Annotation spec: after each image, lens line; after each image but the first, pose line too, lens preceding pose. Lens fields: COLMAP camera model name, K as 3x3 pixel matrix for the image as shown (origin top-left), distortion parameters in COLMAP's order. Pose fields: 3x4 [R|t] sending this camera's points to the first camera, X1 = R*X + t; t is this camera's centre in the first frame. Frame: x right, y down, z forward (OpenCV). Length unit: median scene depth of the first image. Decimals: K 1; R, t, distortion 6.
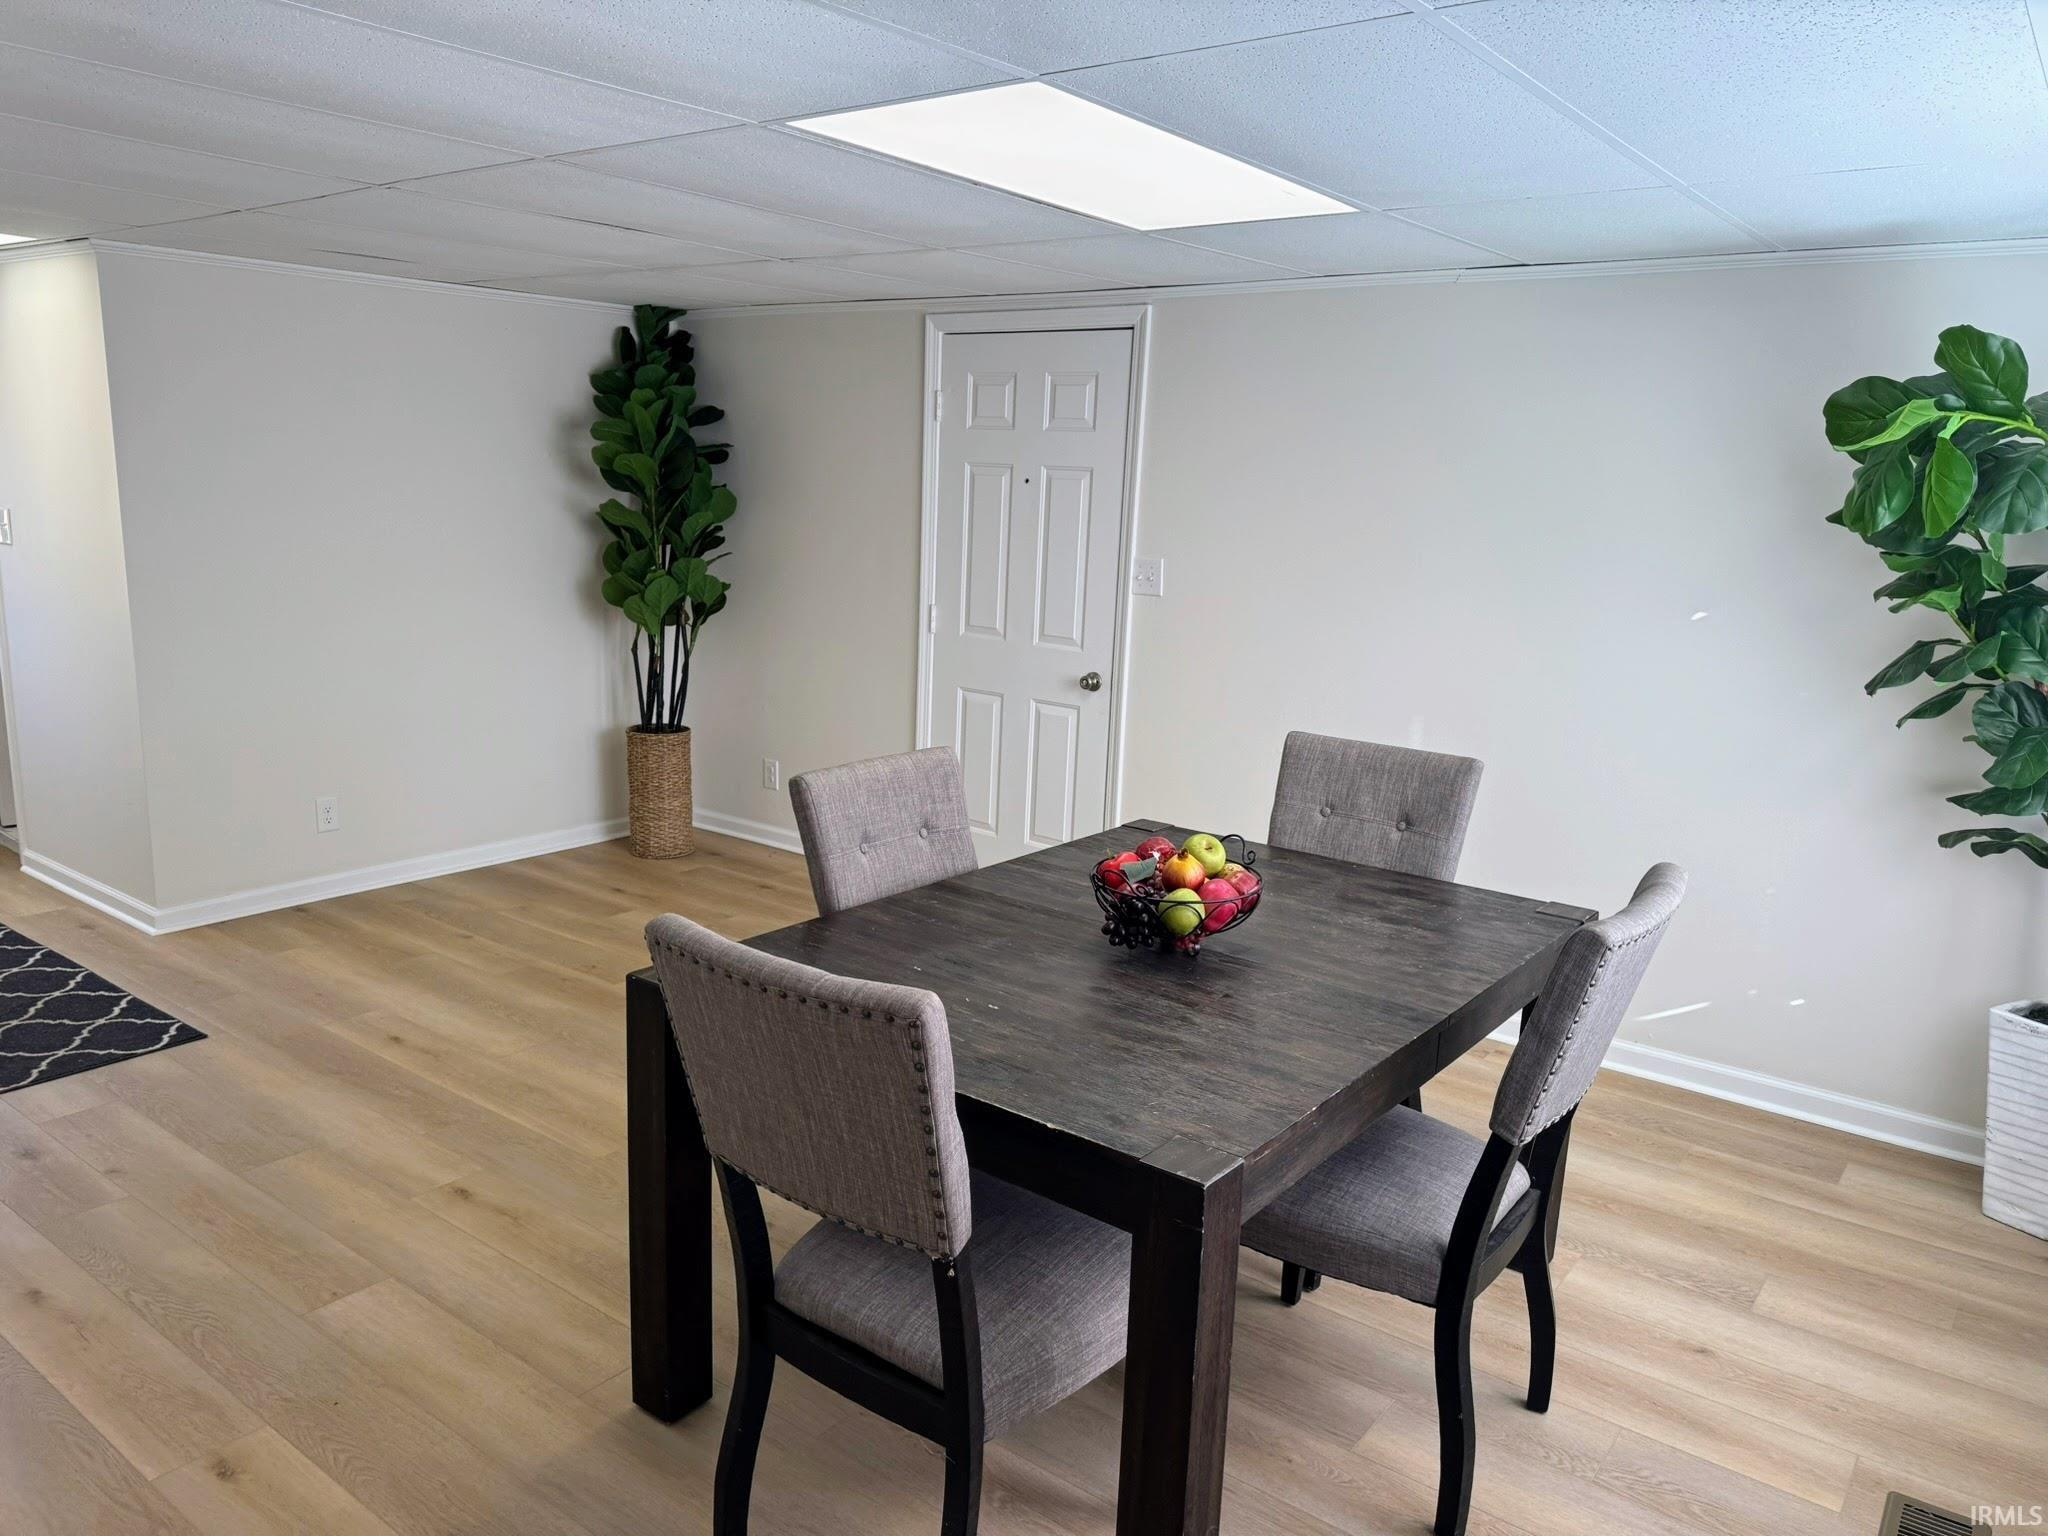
lens RADIAL K [[1446.9, 0, 1024.9], [0, 1446.9, 768.4], [0, 0, 1]] dist [0.052280, -0.064590]
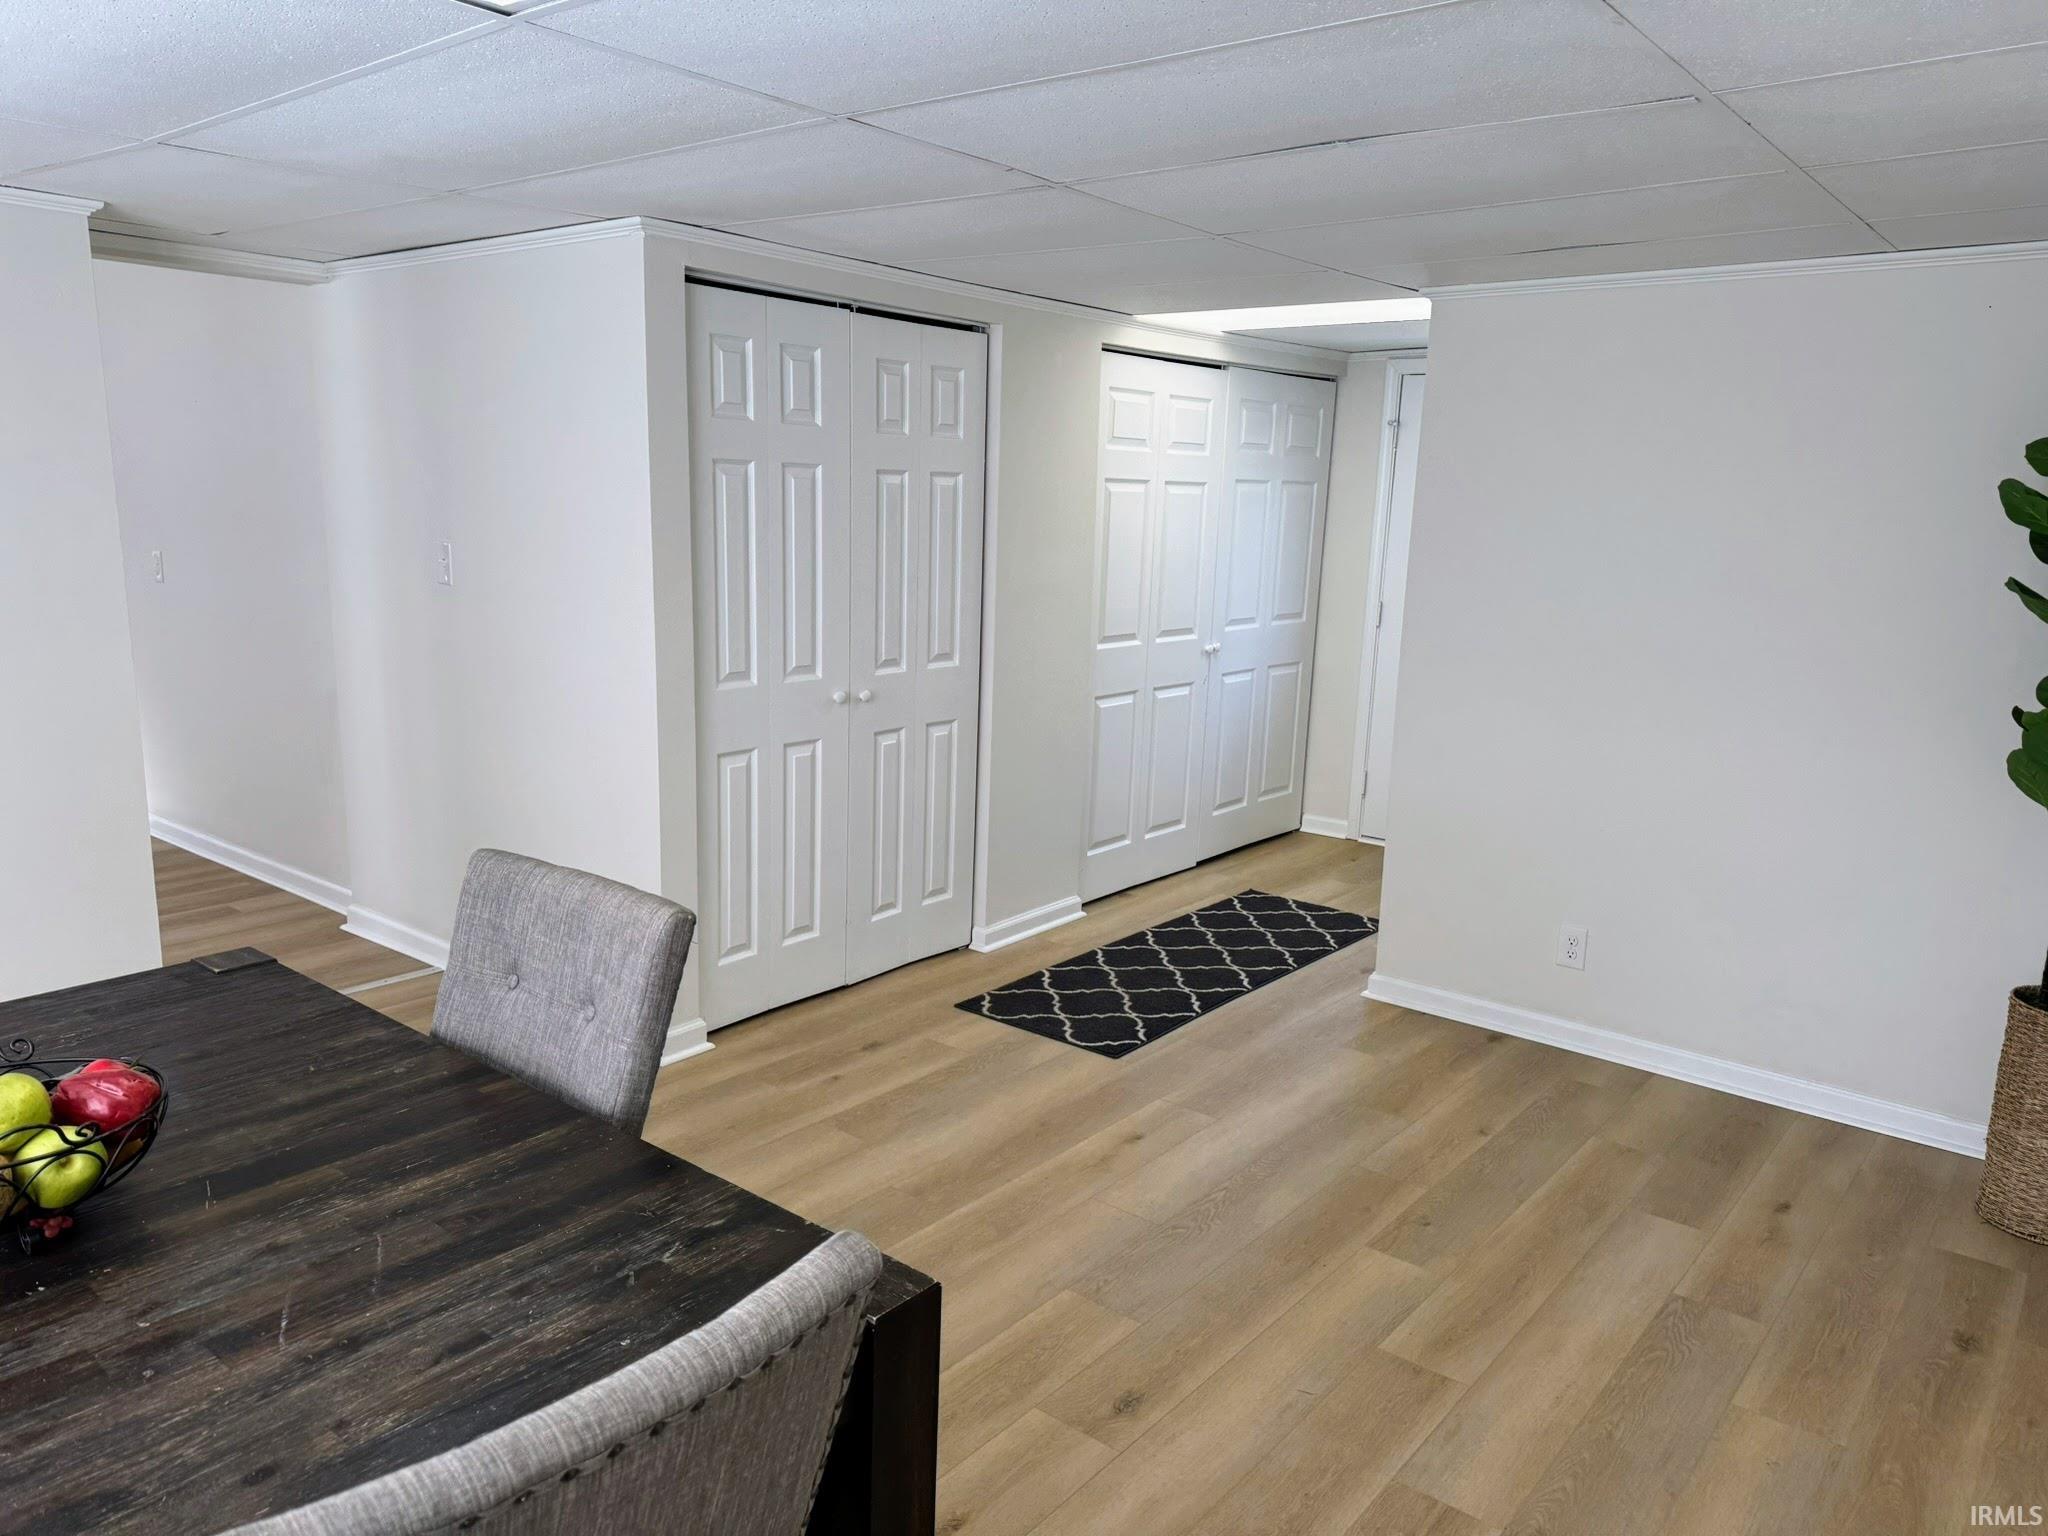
lens RADIAL K [[1446.9, 0, 1022.6], [0, 1446.9, 771.3], [0, 0, 1]] dist [0.052280, -0.064590]
pose [[-0.030044, 0.158678, -0.986873, 0.366463], [-0.232508, 0.959127, 0.161295, -0.139974], [0.972130, 0.234302, 0.008078, 0.762153]]
